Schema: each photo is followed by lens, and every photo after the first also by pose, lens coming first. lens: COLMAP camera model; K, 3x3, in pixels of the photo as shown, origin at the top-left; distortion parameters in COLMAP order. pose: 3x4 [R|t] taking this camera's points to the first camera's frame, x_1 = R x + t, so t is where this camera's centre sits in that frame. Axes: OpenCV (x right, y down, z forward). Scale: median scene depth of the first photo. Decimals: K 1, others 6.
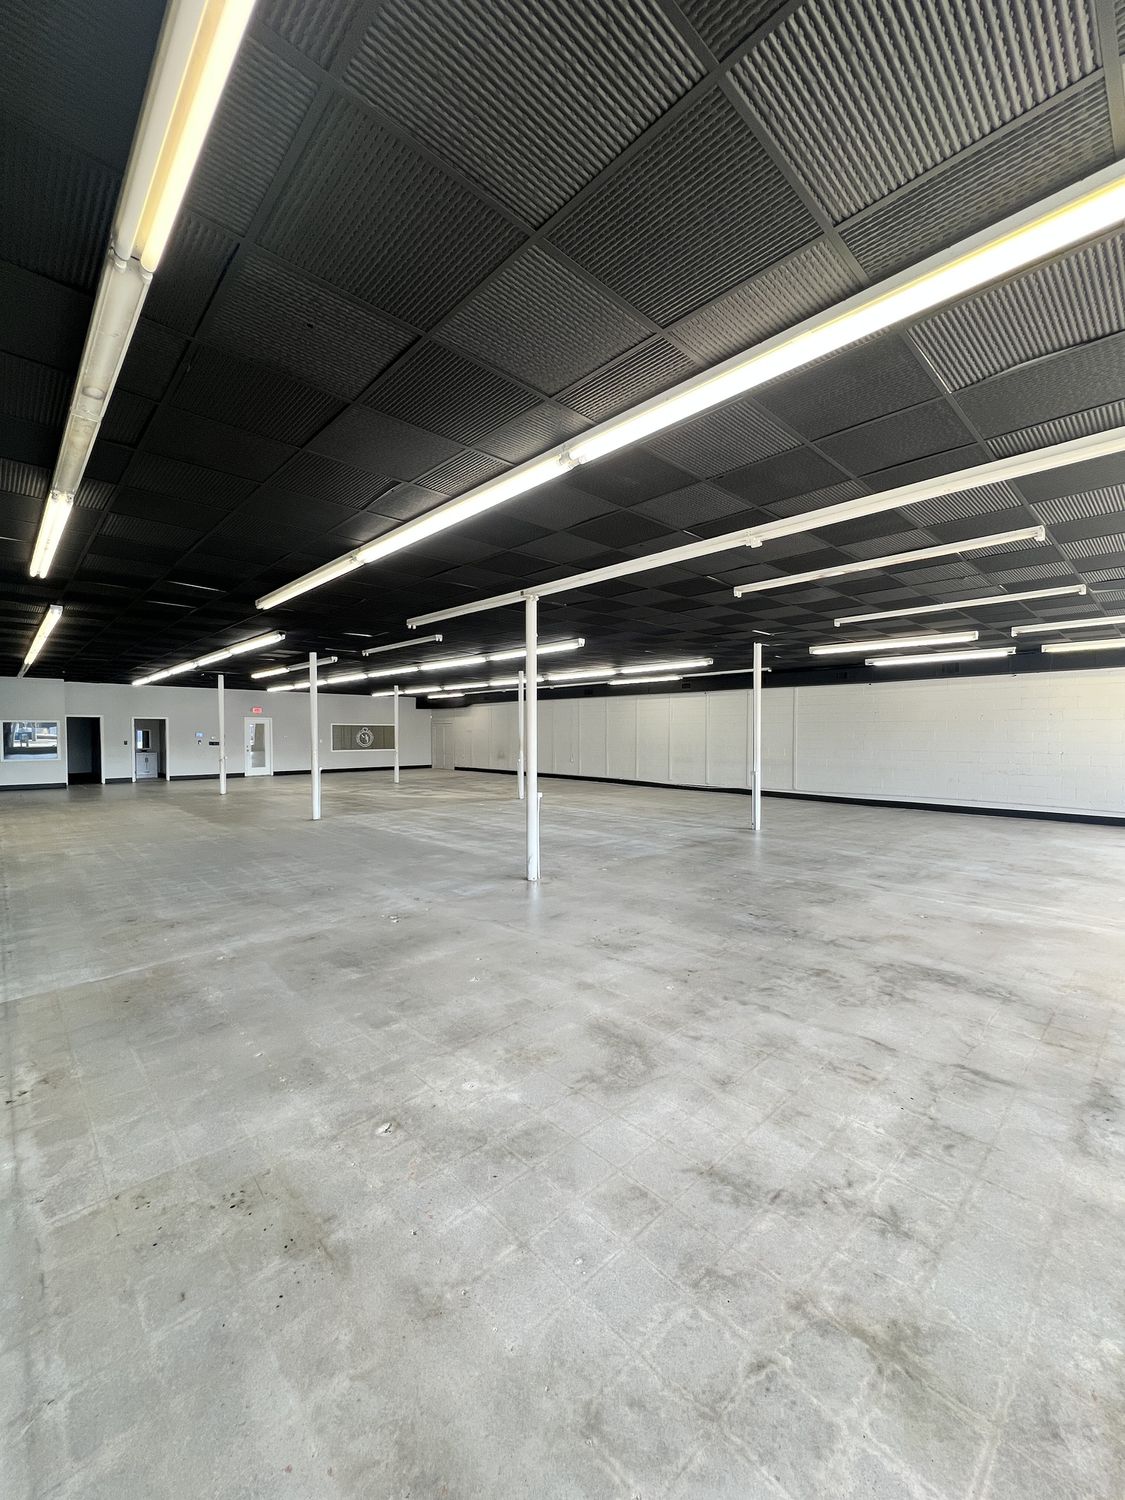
lens RADIAL K [[594.4, 0, 561.9], [0, 594.4, 783.4], [0, 0, 1]] dist [0.032322, 0.000149]
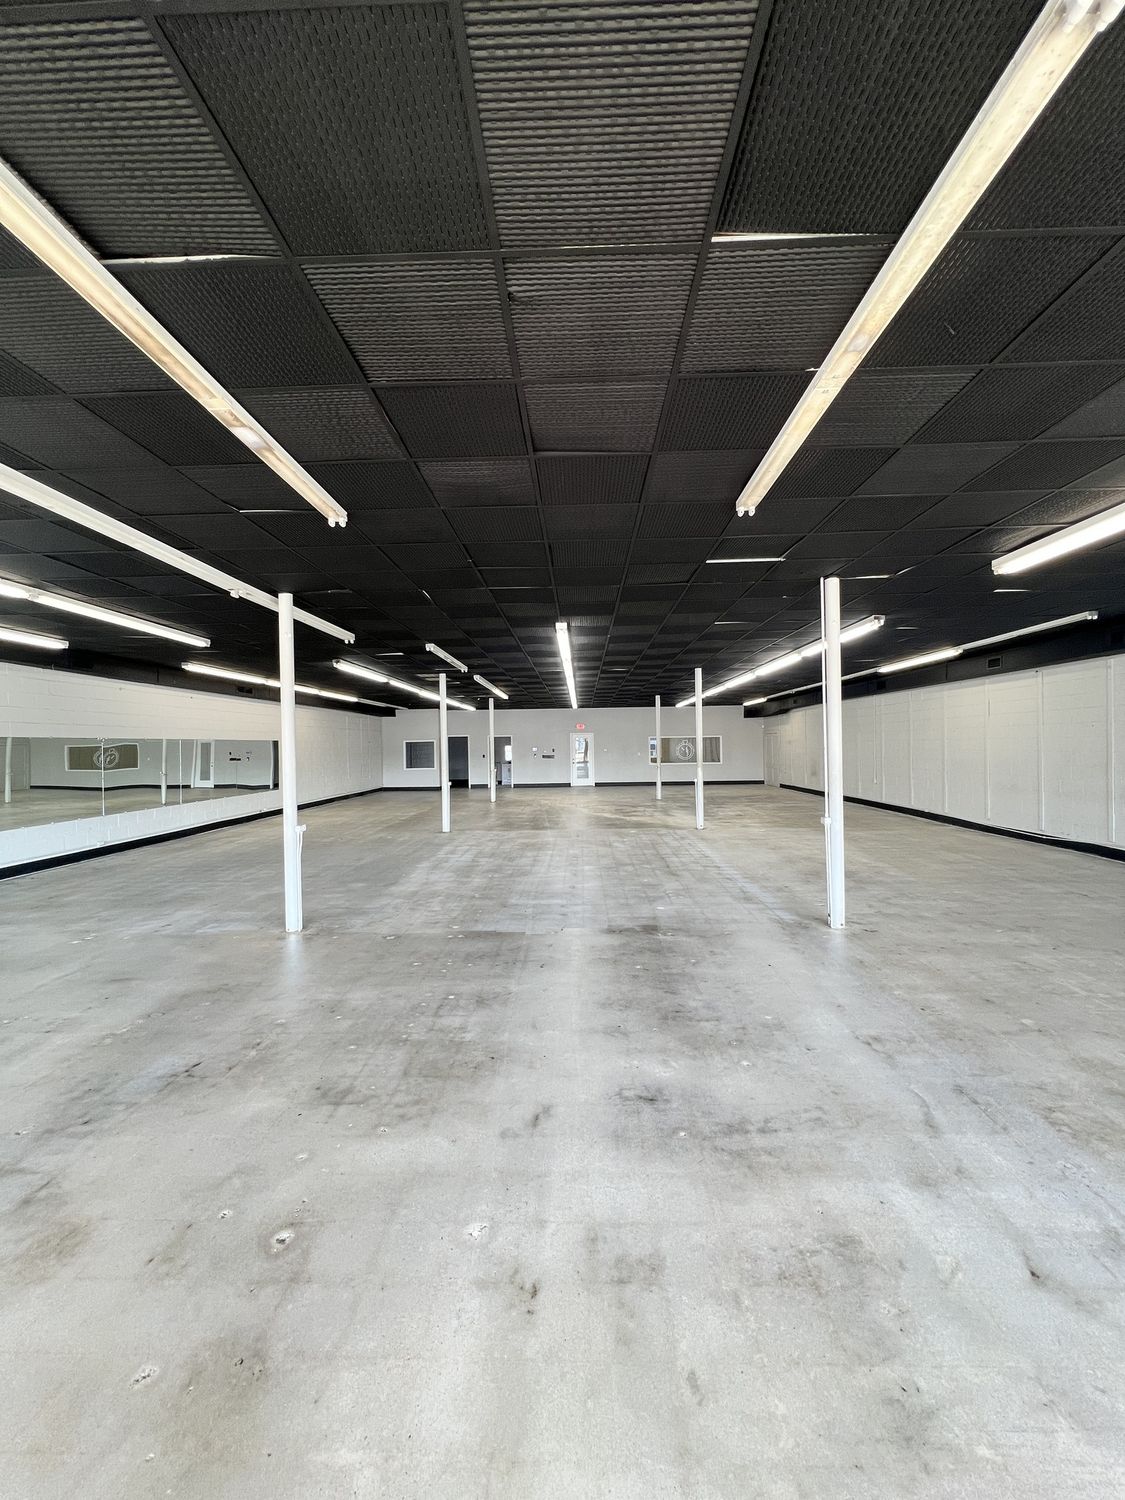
lens RADIAL K [[599.5, 0, 562.5], [0, 599.5, 750.0], [0, 0, 1]] dist [-0.001115, -0.000140]
pose [[0.700512, -0.005084, -0.713623, 0.791486], [-0.048109, 0.997363, -0.054330, -0.055640], [0.712017, 0.072390, 0.698420, 0.671830]]
